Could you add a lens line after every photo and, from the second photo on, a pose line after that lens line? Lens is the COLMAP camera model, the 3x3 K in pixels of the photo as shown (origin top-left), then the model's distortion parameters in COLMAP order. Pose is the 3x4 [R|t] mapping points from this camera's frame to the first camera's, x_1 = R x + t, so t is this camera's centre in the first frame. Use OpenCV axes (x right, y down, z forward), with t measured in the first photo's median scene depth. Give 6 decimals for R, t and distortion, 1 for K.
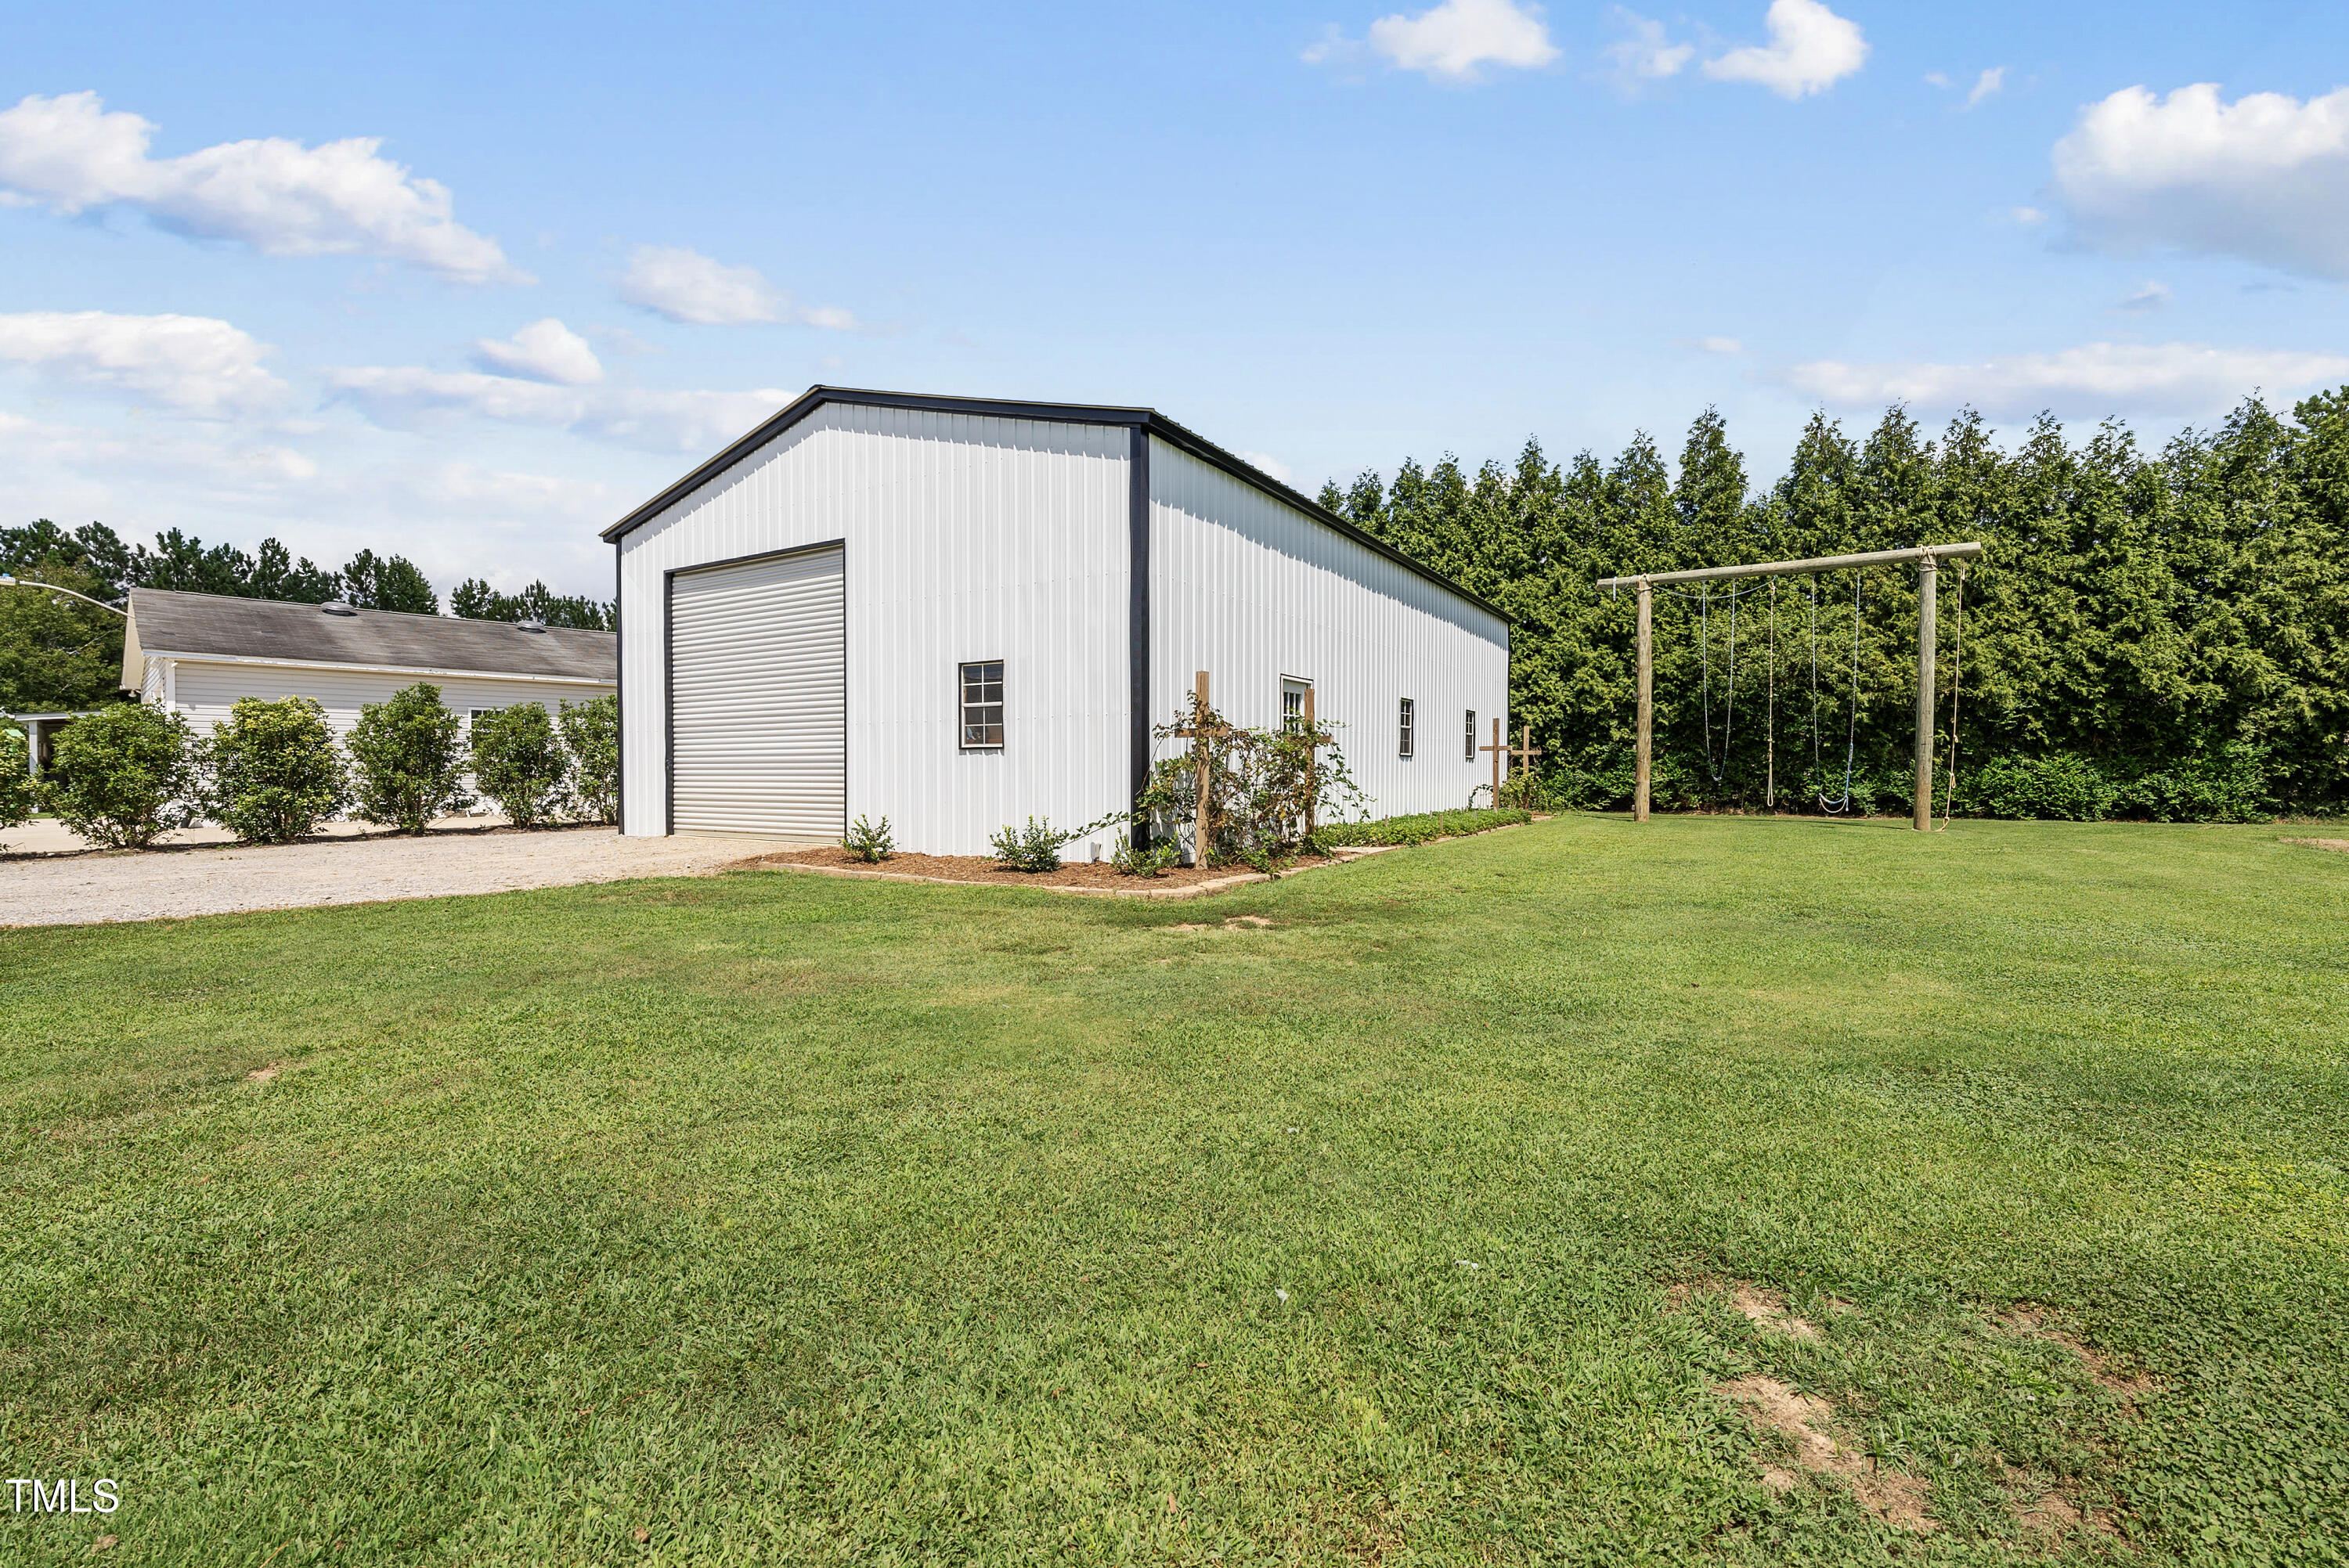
lens RADIAL K [[990.1, 0, 1177.2], [0, 990.1, 777.3], [0, 0, 1]] dist [-0.000557, -0.000283]
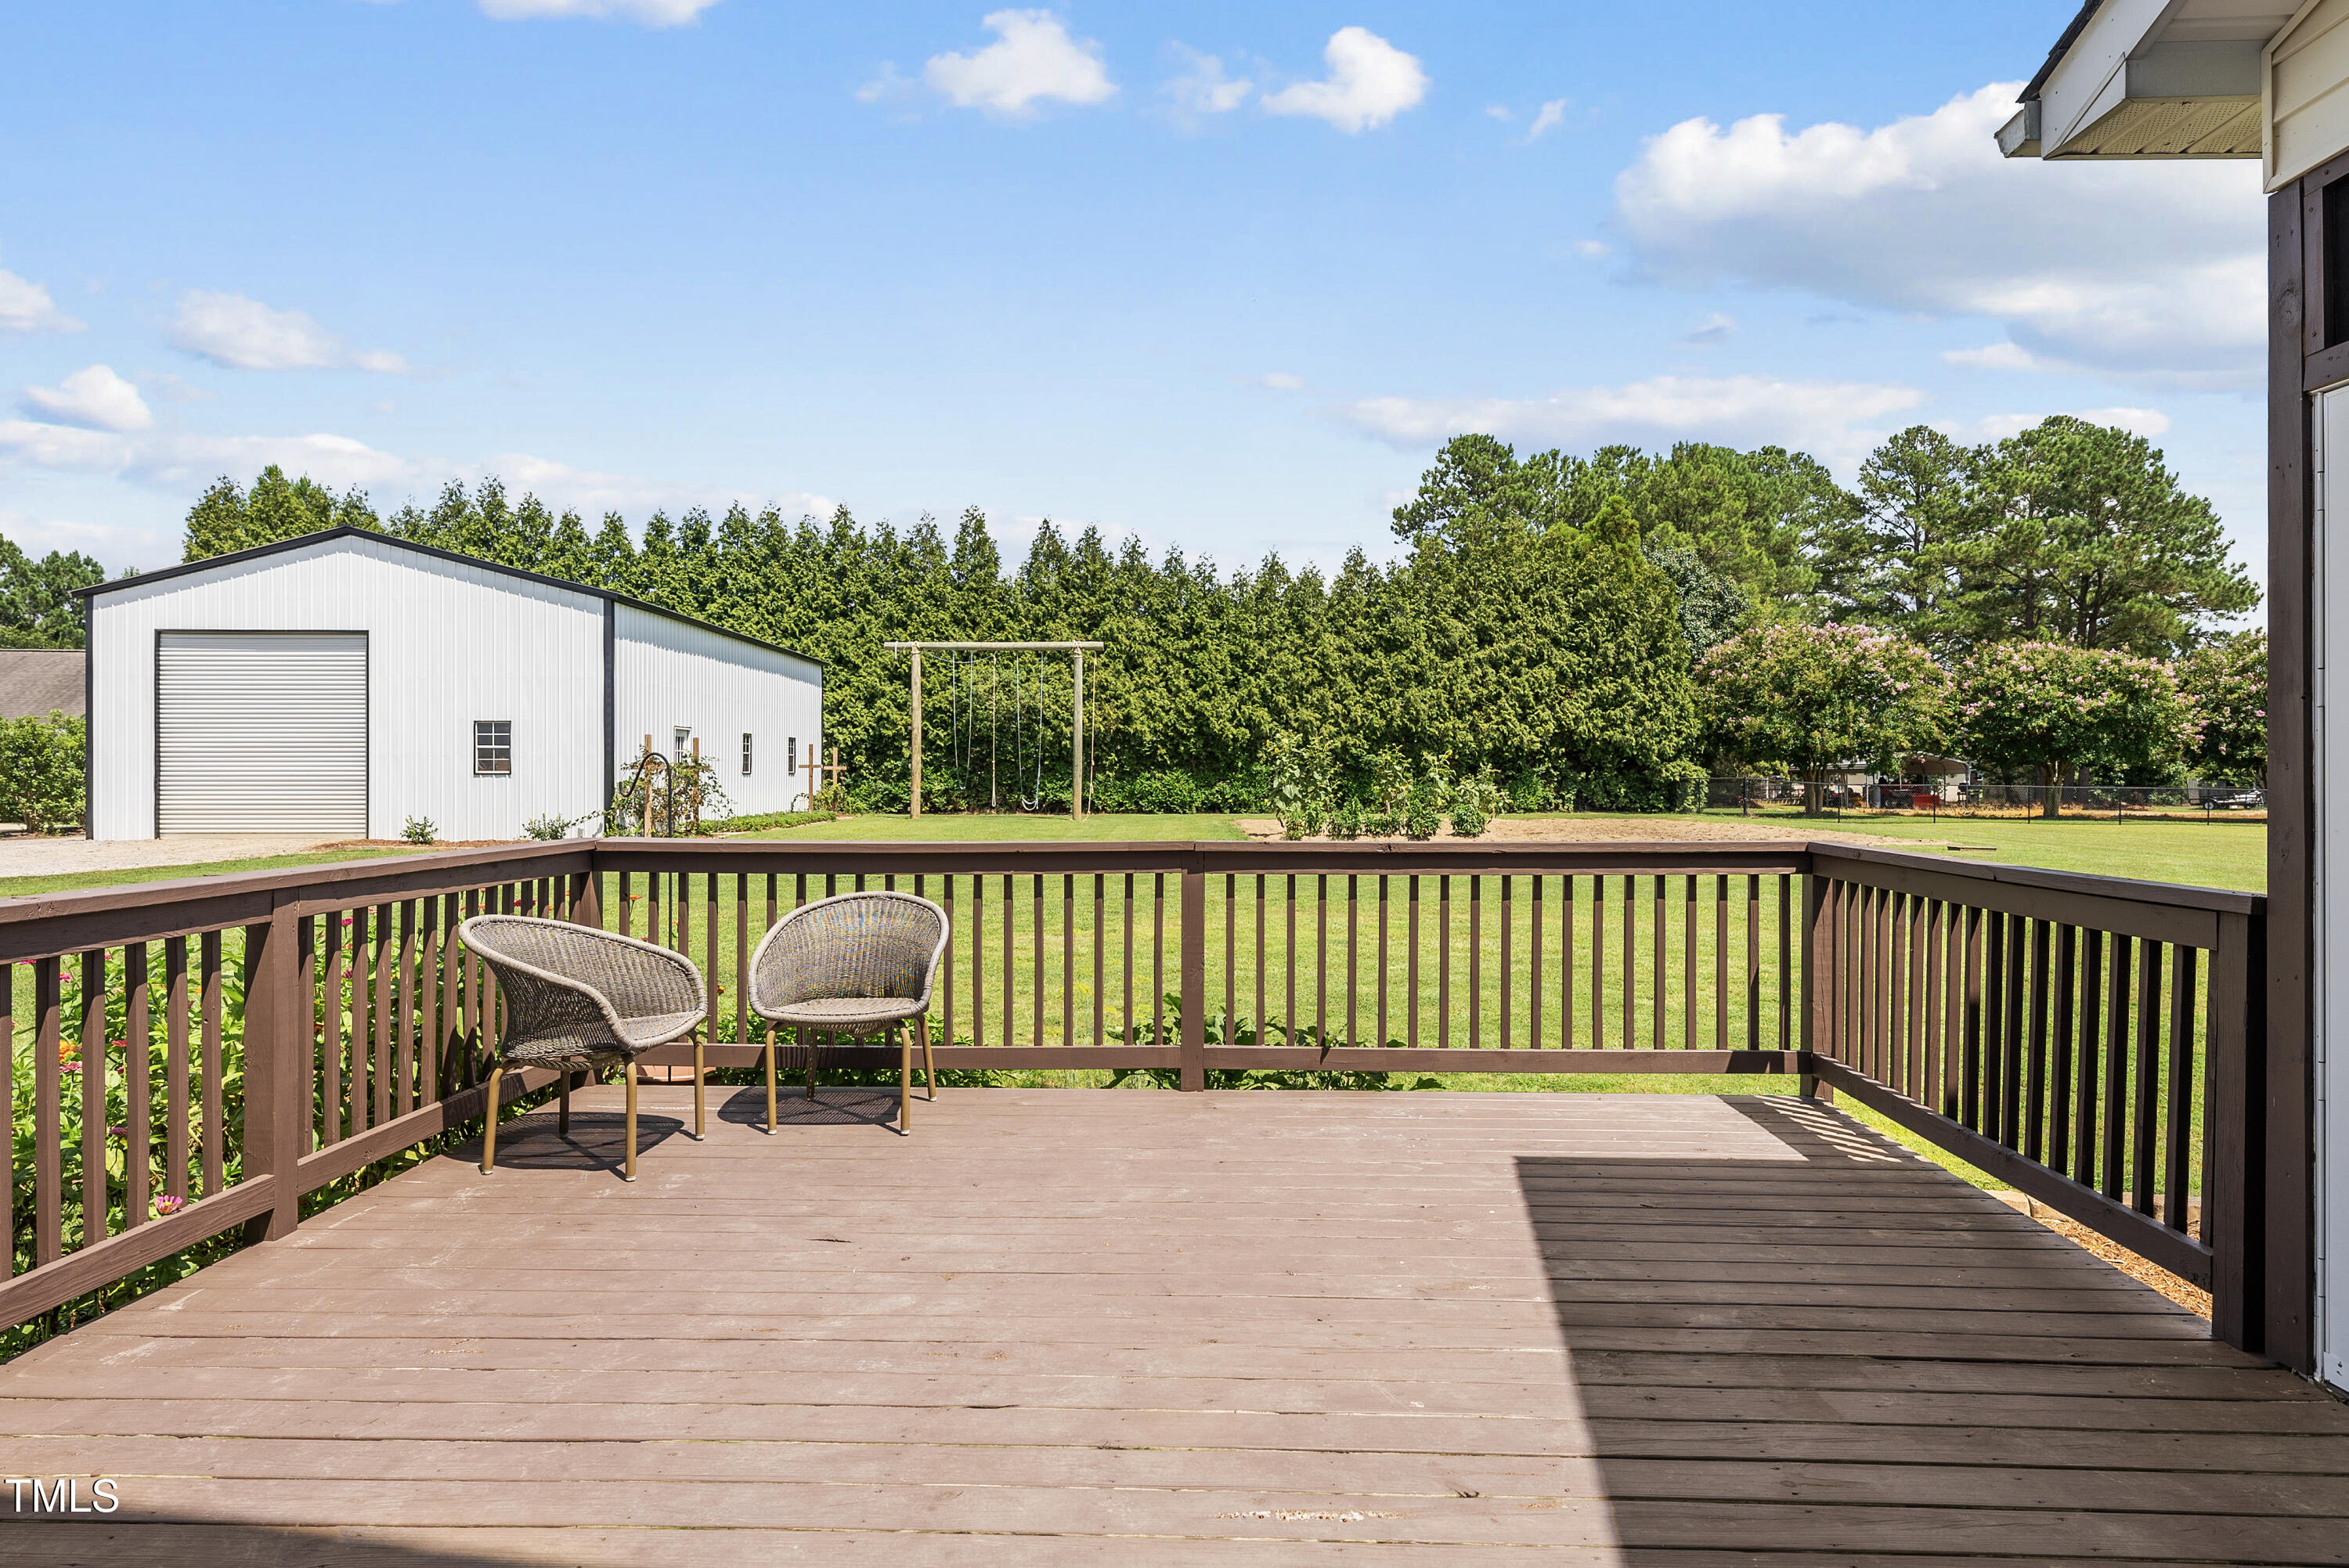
lens RADIAL K [[1348.0, 0, 1175.7], [0, 1348.0, 782.7], [0, 0, 1]] dist [0.002400, -0.000964]
pose [[0.844637, -0.003147, 0.535330, -0.221678], [0.002672, 0.999995, 0.001664, -0.007904], [-0.535333, 0.000025, 0.844641, -0.749122]]
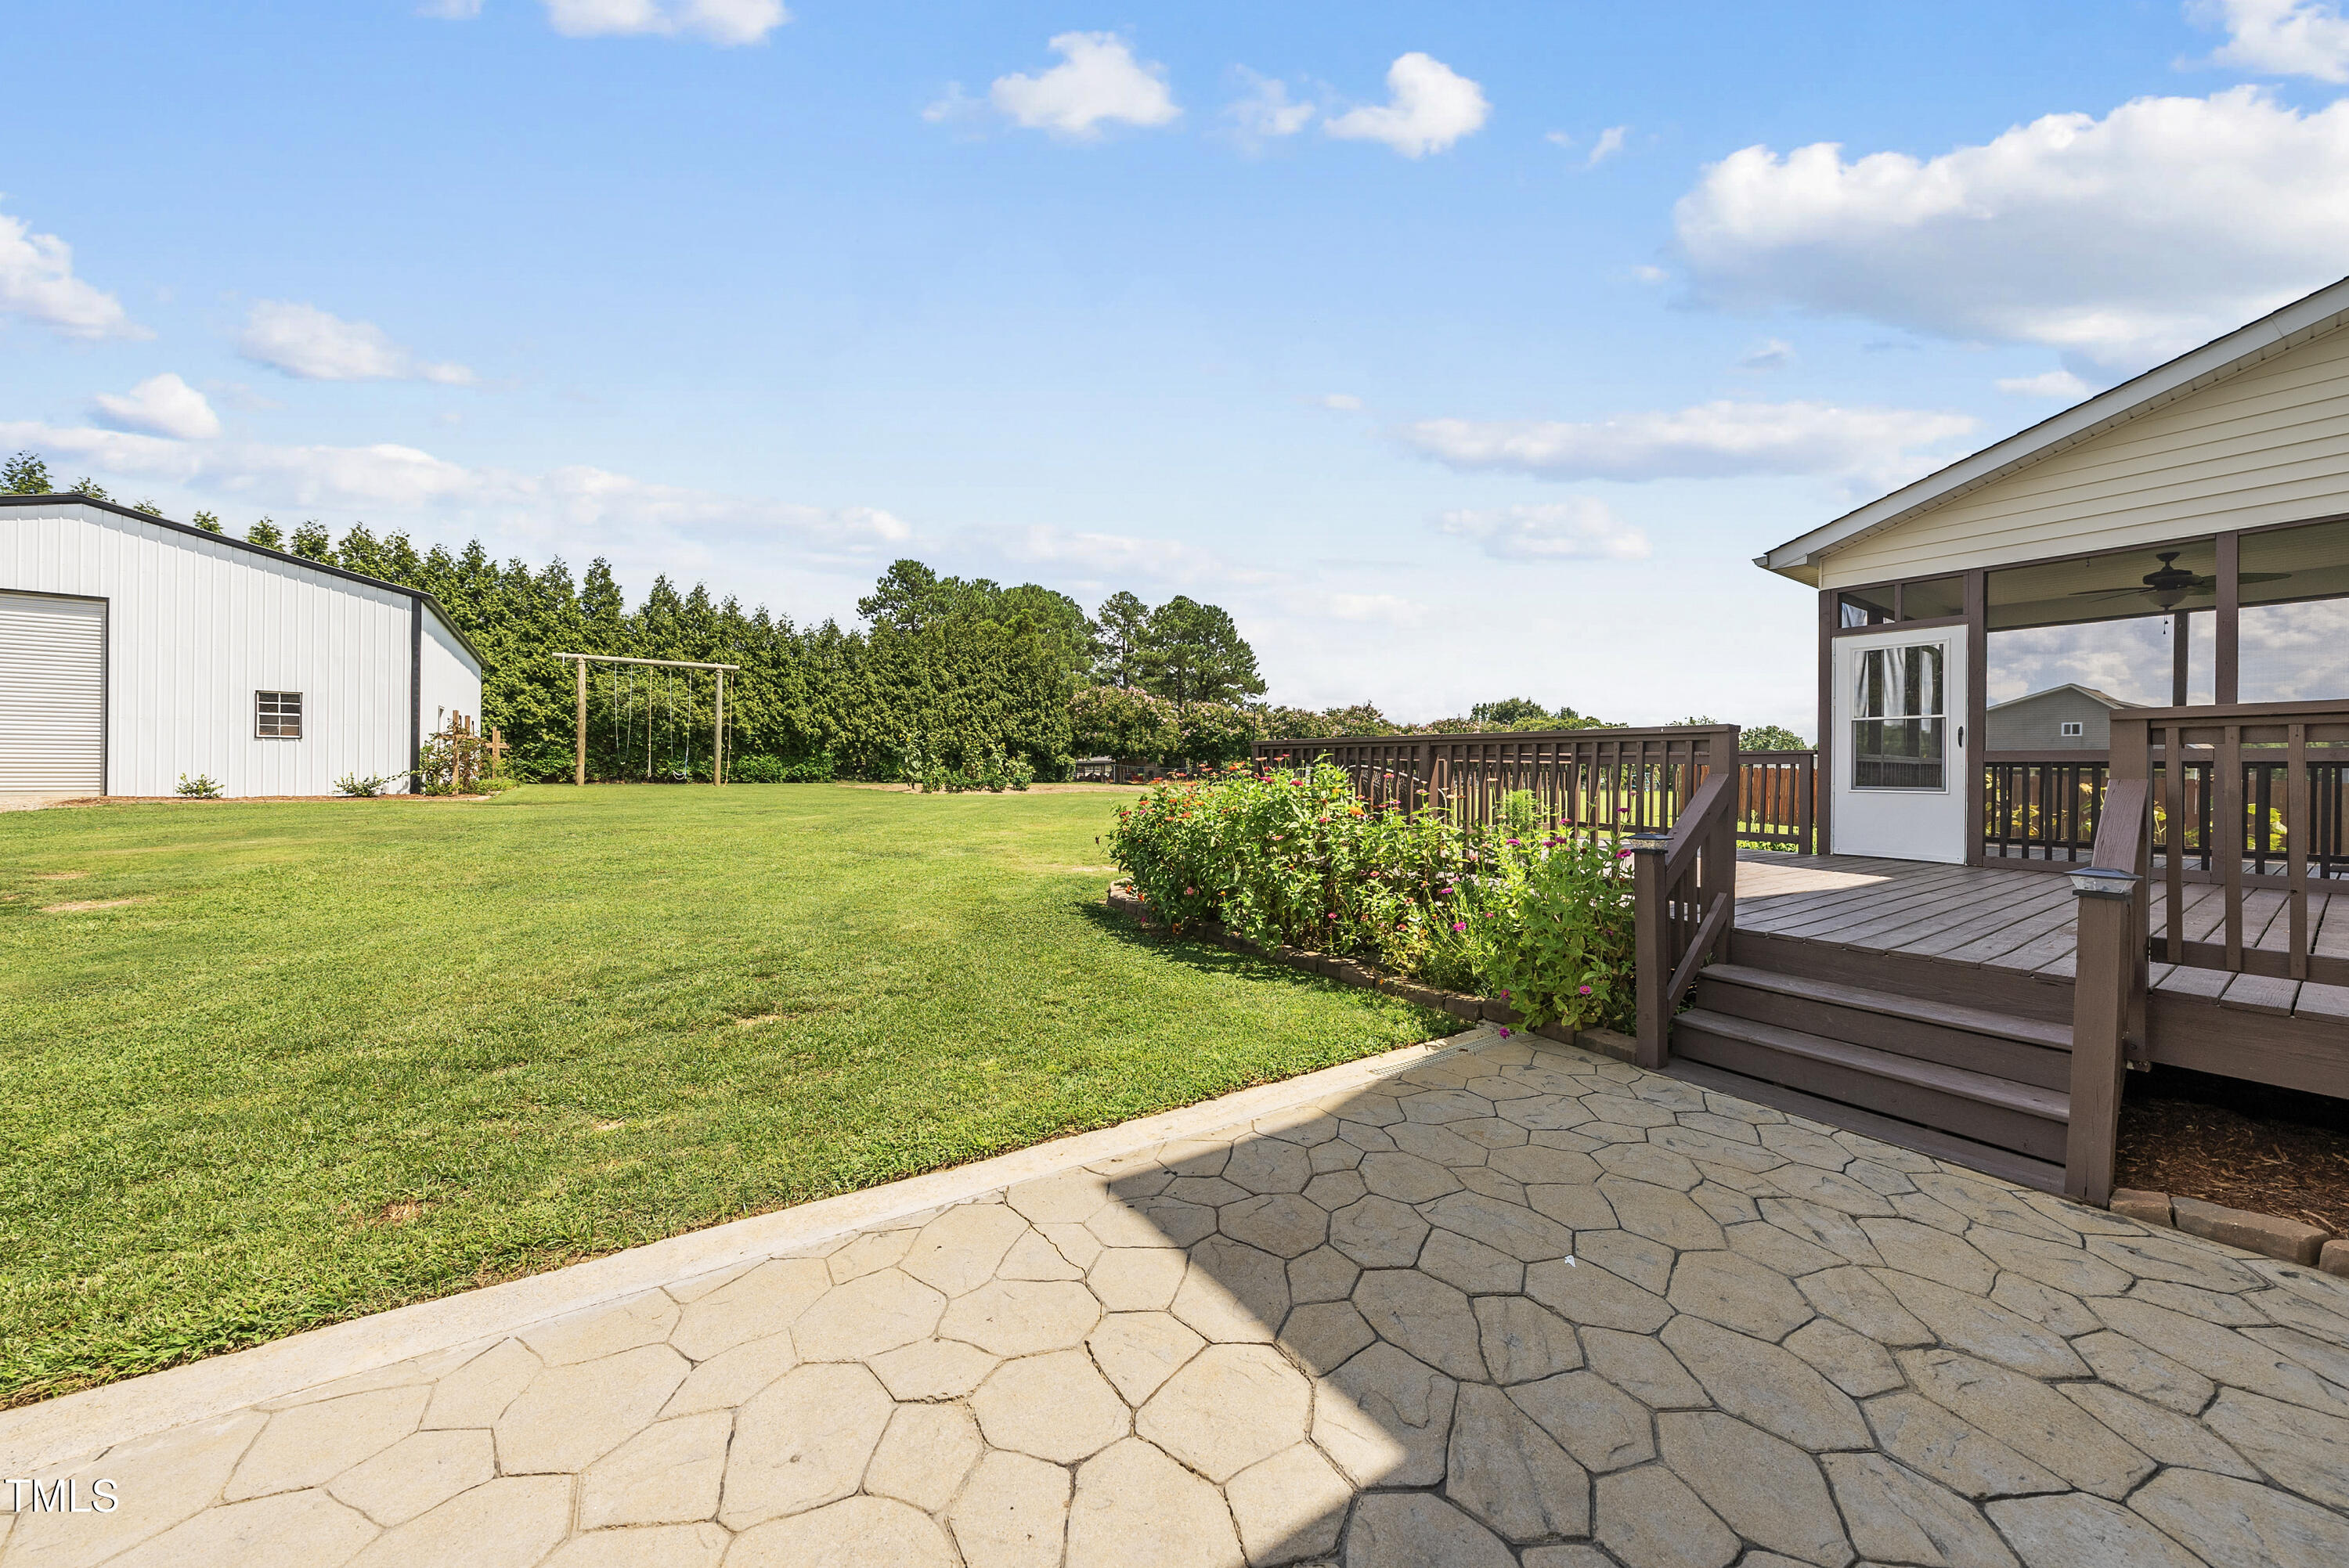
lens RADIAL K [[802.4, 0, 1174.3], [0, 802.4, 780.6], [0, 0, 1]] dist [-0.002201, 0.000099]
pose [[0.367944, -0.007576, 0.929817, -0.497007], [-0.003266, 0.999950, 0.009439, 0.015858], [-0.929842, -0.006510, 0.367901, -0.568272]]
